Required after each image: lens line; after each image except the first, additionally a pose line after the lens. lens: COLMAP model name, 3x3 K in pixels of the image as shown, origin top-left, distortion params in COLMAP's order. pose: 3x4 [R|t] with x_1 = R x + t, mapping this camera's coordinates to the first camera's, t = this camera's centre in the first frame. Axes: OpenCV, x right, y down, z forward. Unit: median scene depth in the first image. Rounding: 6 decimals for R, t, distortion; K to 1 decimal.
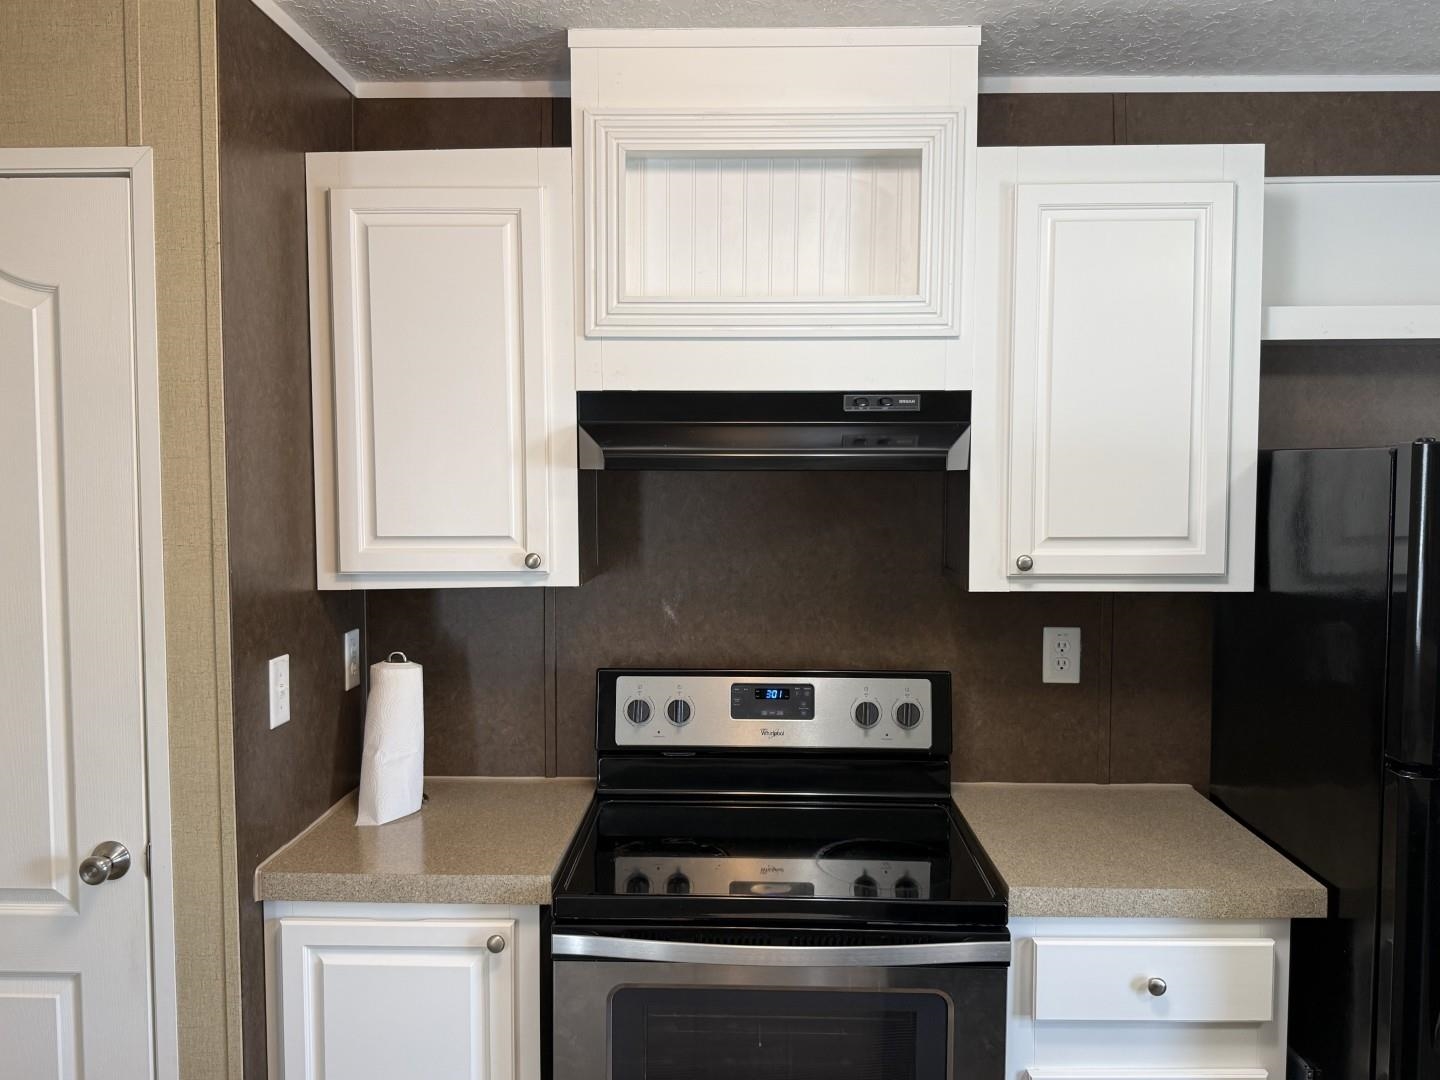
lens RADIAL K [[1174.3, 0, 719.9], [0, 1174.3, 547.4], [0, 0, 1]] dist [0.093073, -0.157614]
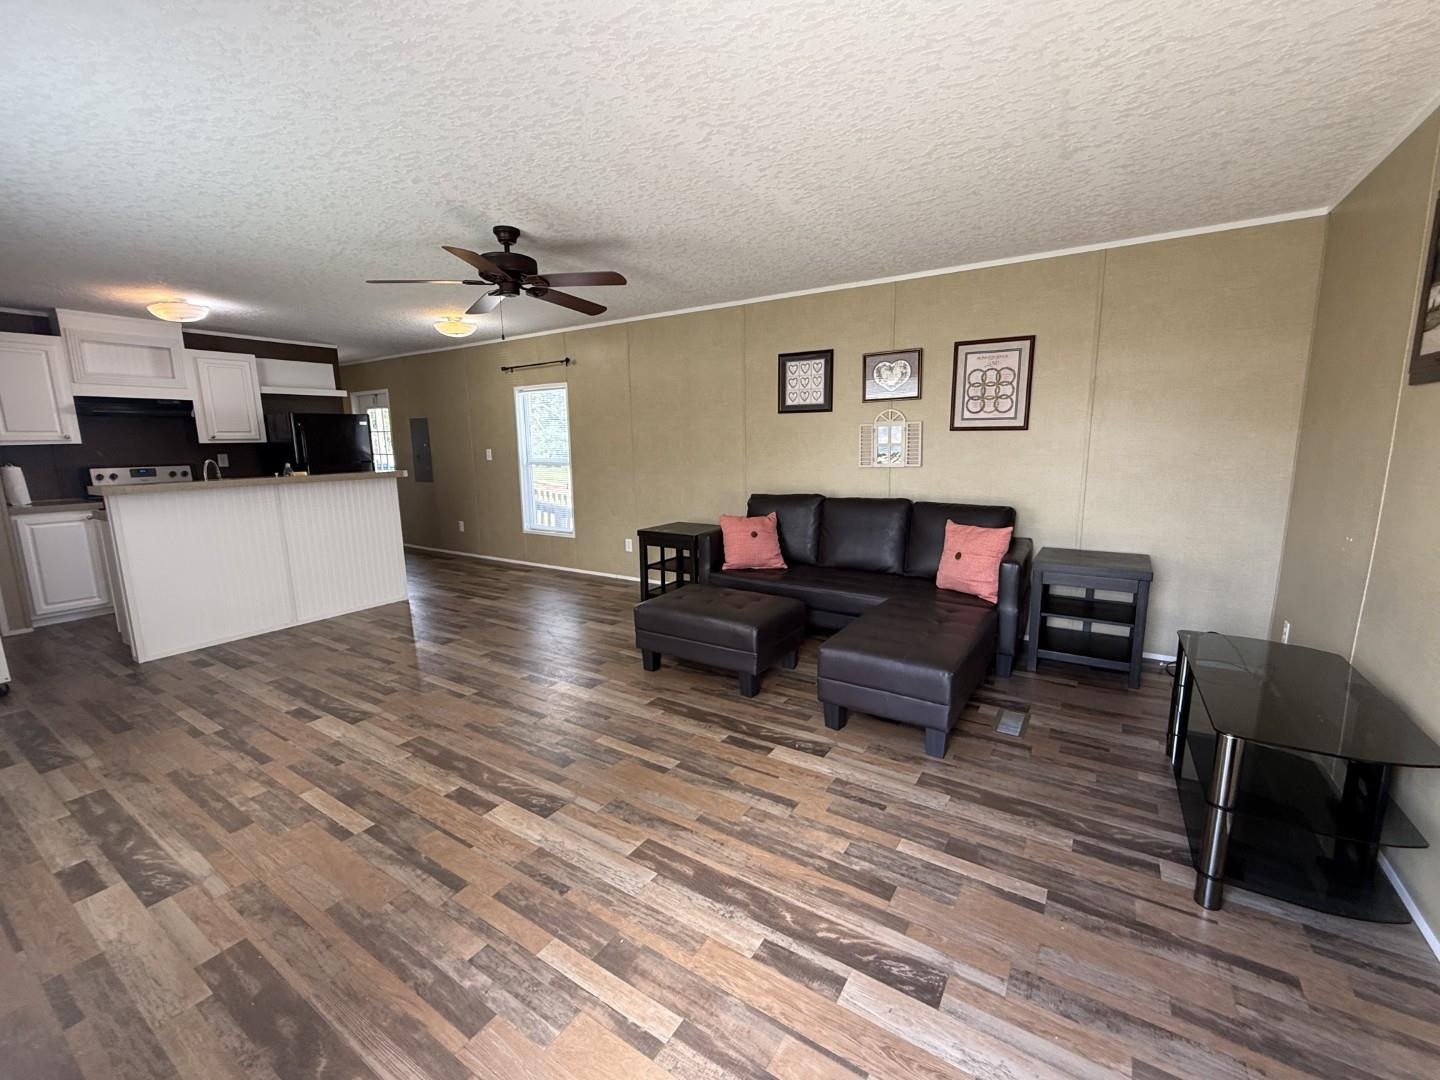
lens RADIAL K [[598.6, 0, 717.8], [0, 598.6, 540.6], [0, 0, 1]] dist [-0.003353, 0.001644]
pose [[0.515314, -0.152539, 0.843317, -0.810372], [0.069816, 0.988233, 0.136090, 0.246075], [-0.854153, -0.011252, 0.519900, -2.059772]]
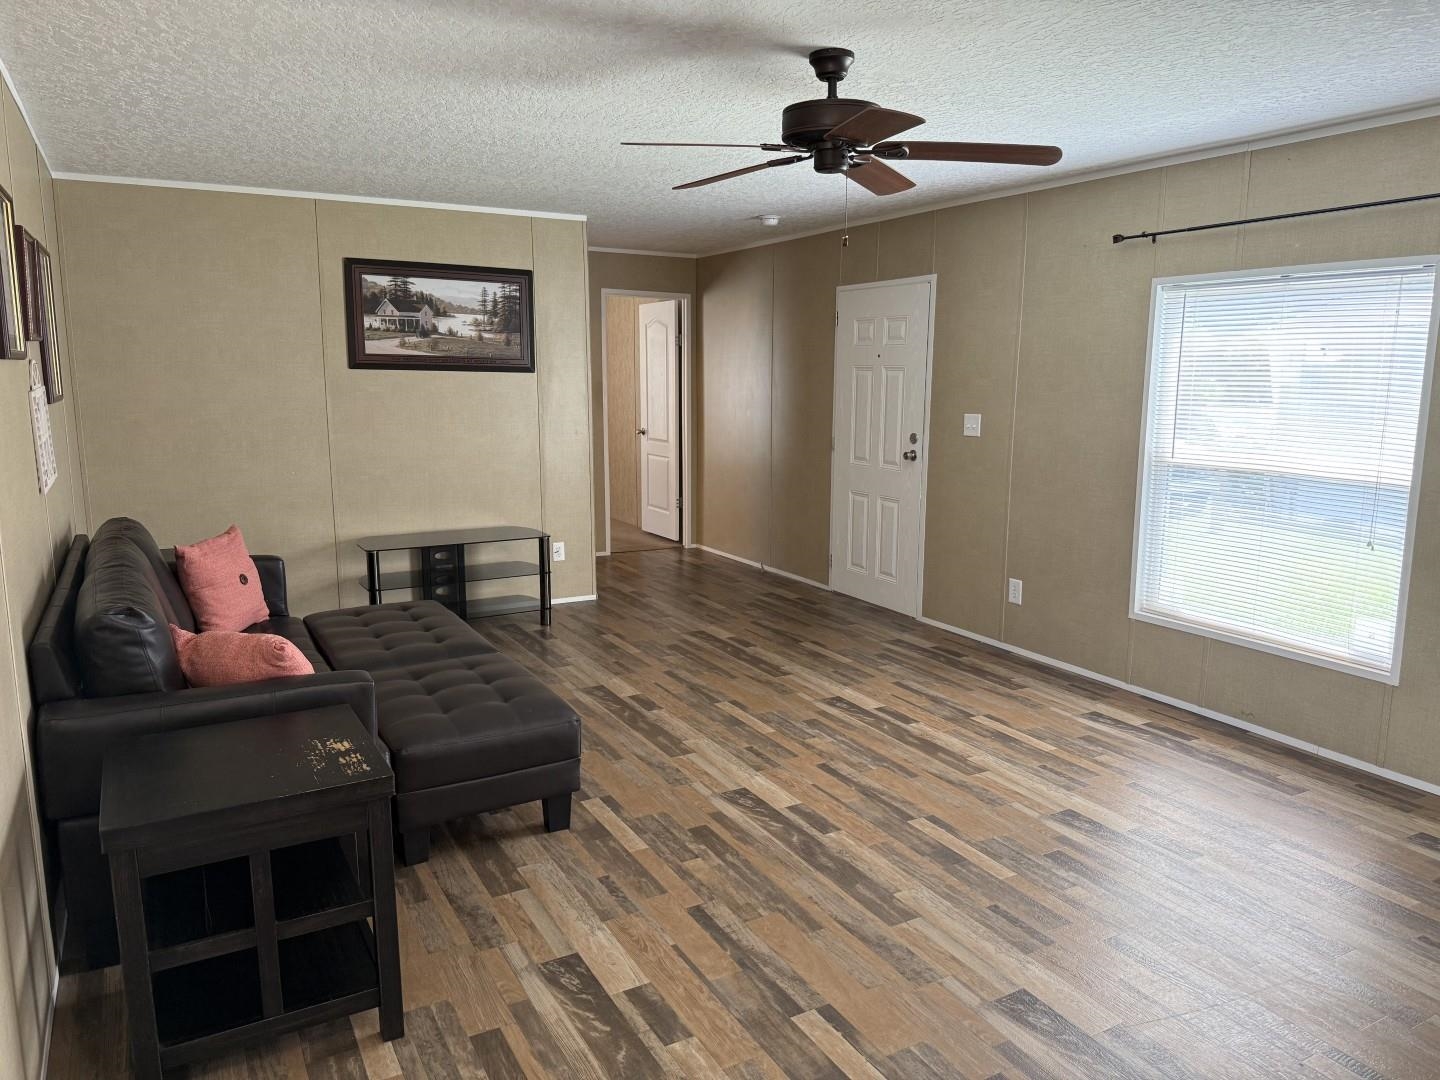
lens RADIAL K [[1005.9, 0, 722.4], [0, 1005.9, 550.9], [0, 0, 1]] dist [0.053407, -0.083898]
pose [[-0.855094, 0.087045, -0.511114, 1.011023], [-0.041211, 0.971276, 0.234358, 0.025123], [0.516833, 0.221462, -0.826945, 0.173729]]
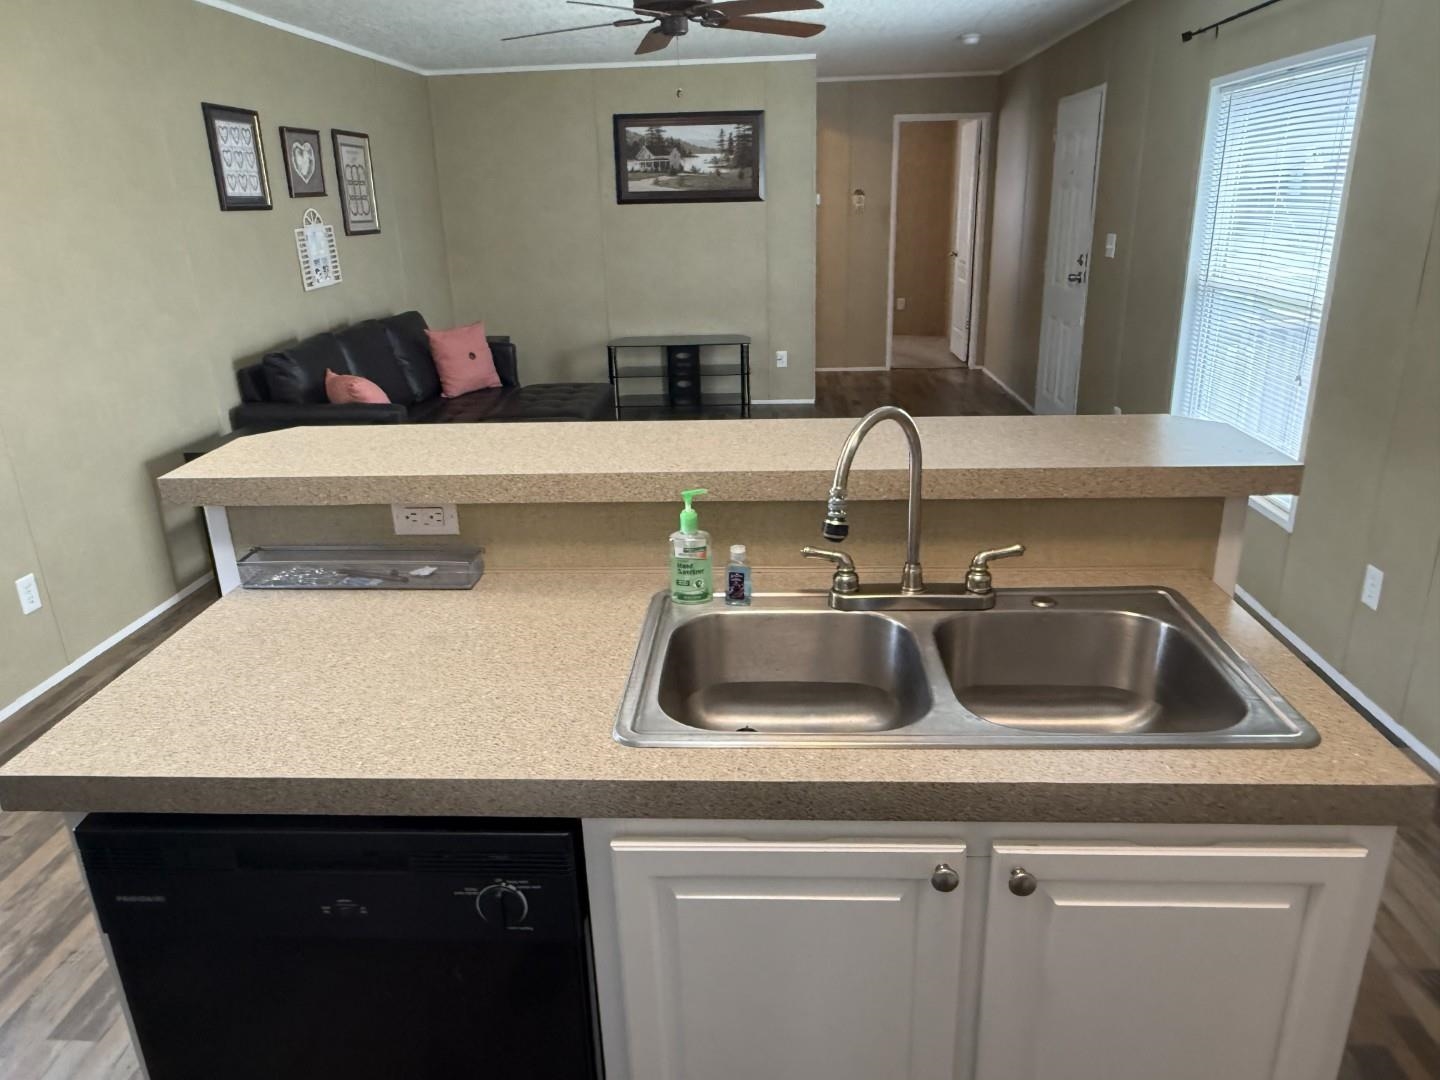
lens RADIAL K [[975.8, 0, 703.2], [0, 975.8, 553.2], [0, 0, 1]] dist [-0.011827, 0.005604]
pose [[-0.998451, 0.012616, 0.054196, 0.053382], [0.033475, 0.914191, 0.403899, -0.018713], [-0.044450, 0.405088, -0.913197, 0.830603]]
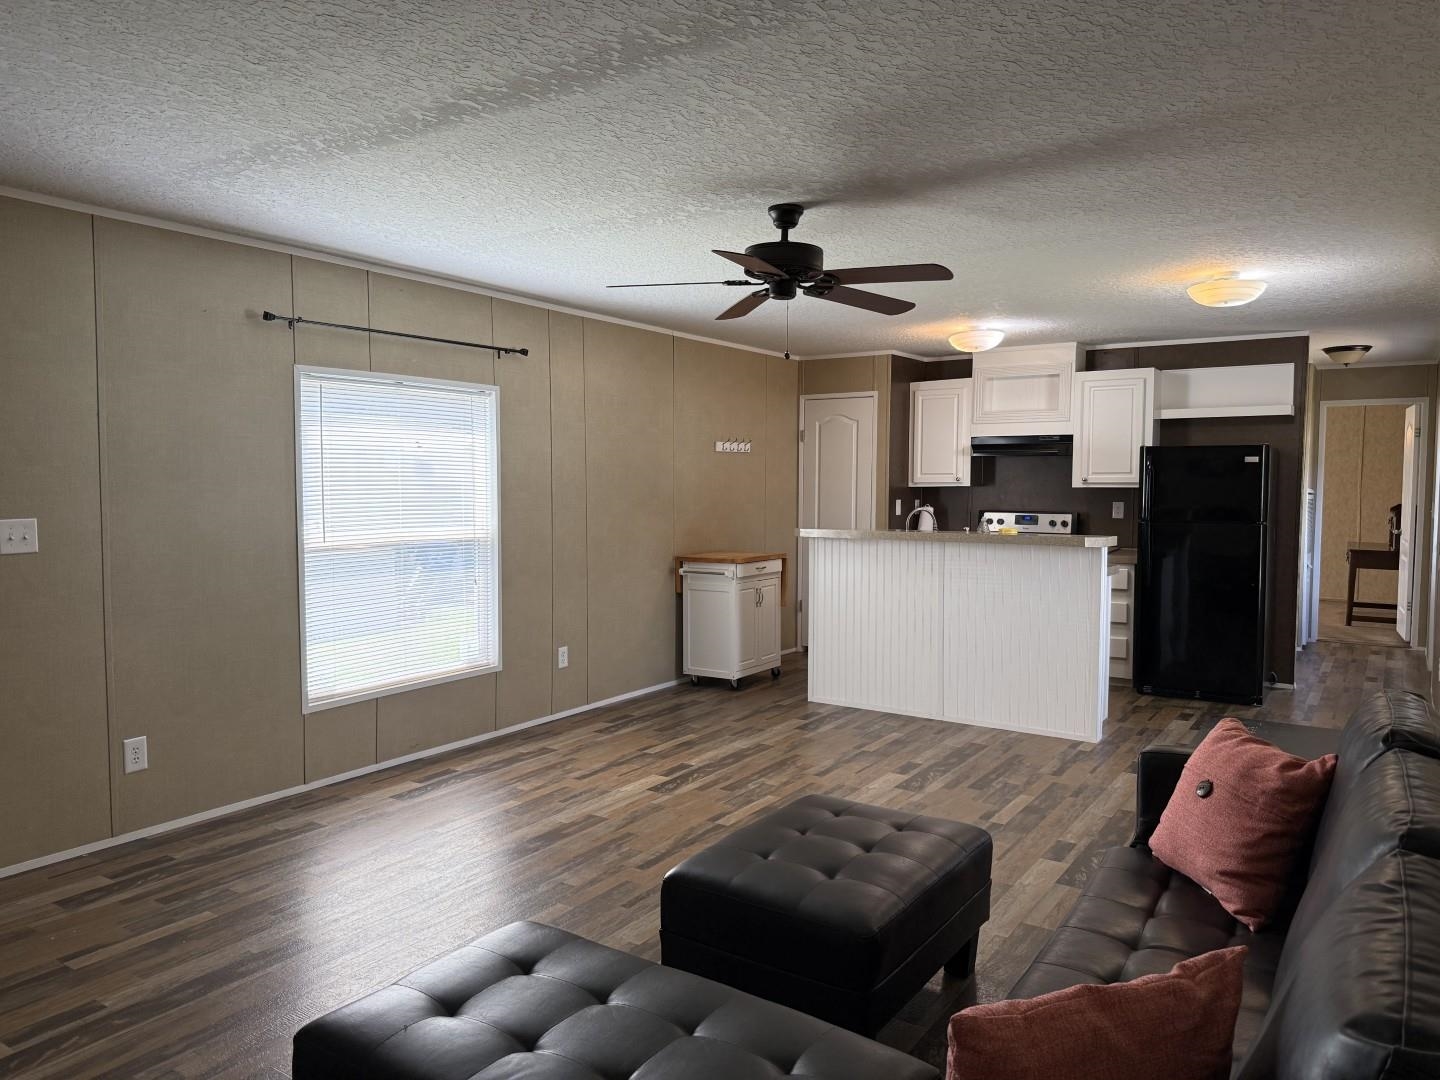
lens RADIAL K [[1005.9, 0, 712.3], [0, 1005.9, 531.5], [0, 0, 1]] dist [0.053407, -0.083898]
pose [[0.850693, 0.026857, -0.524976, 0.947508], [-0.035732, 0.999338, -0.006777, 0.245436], [0.524447, 0.024524, 0.851090, -2.394489]]
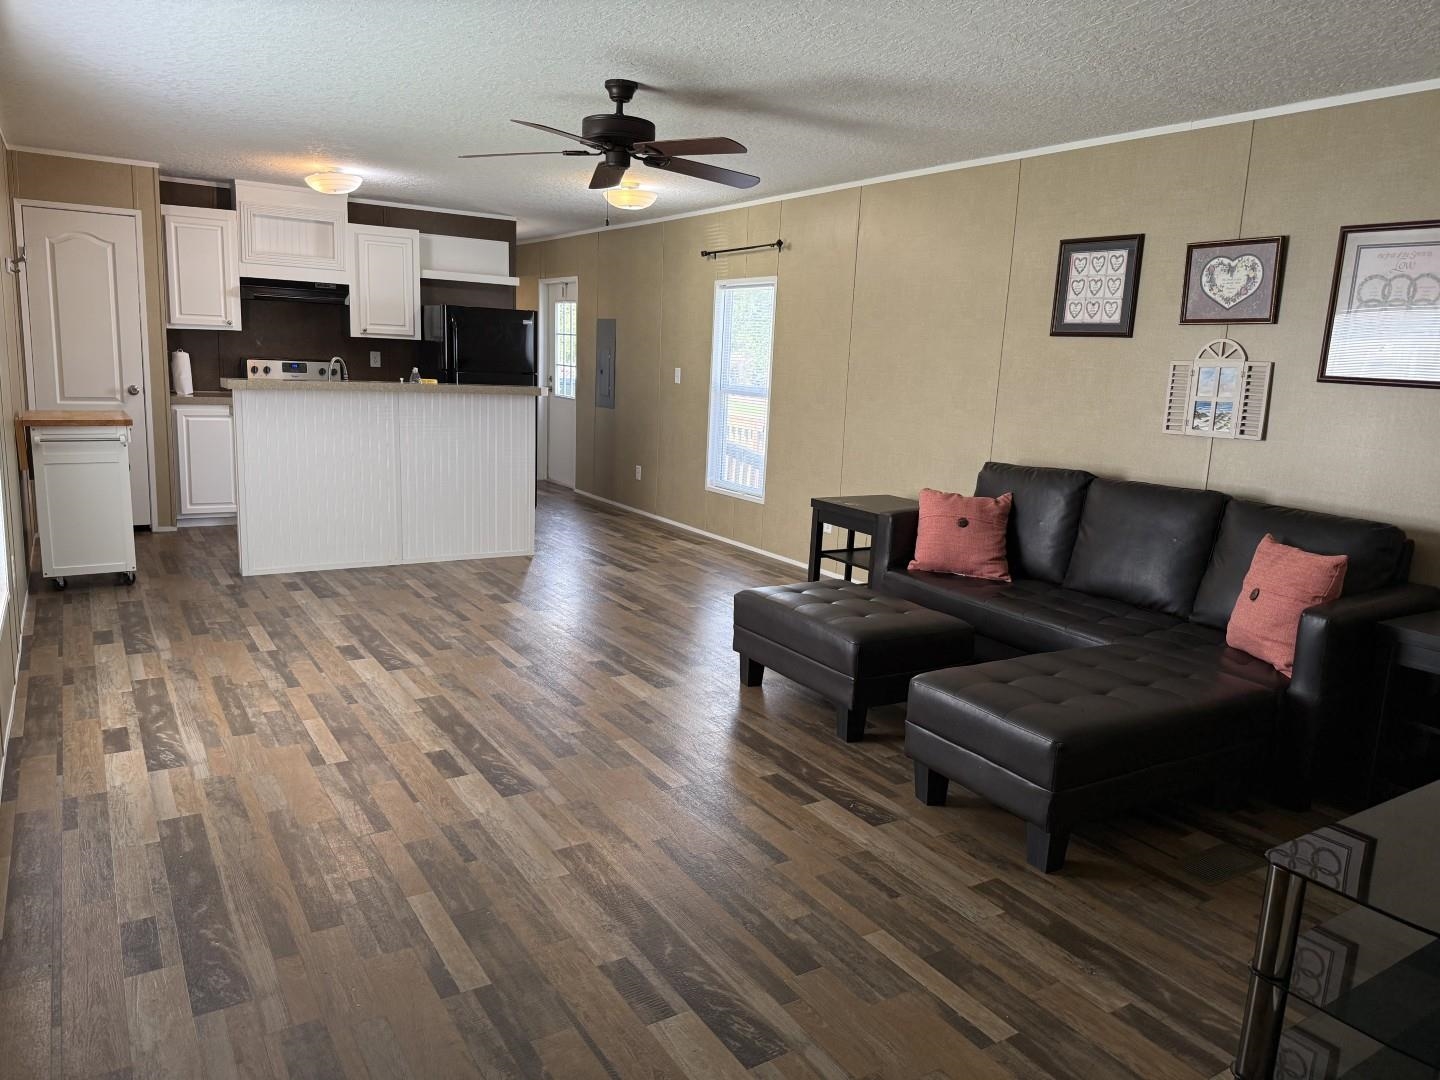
lens RADIAL K [[1005.9, 0, 719.8], [0, 1005.9, 547.7], [0, 0, 1]] dist [0.053407, -0.083898]
pose [[0.826854, -0.070632, 0.557965, -0.717874], [-0.008165, 0.990471, 0.137483, 0.263795], [-0.562358, -0.118234, 0.818397, -2.585334]]
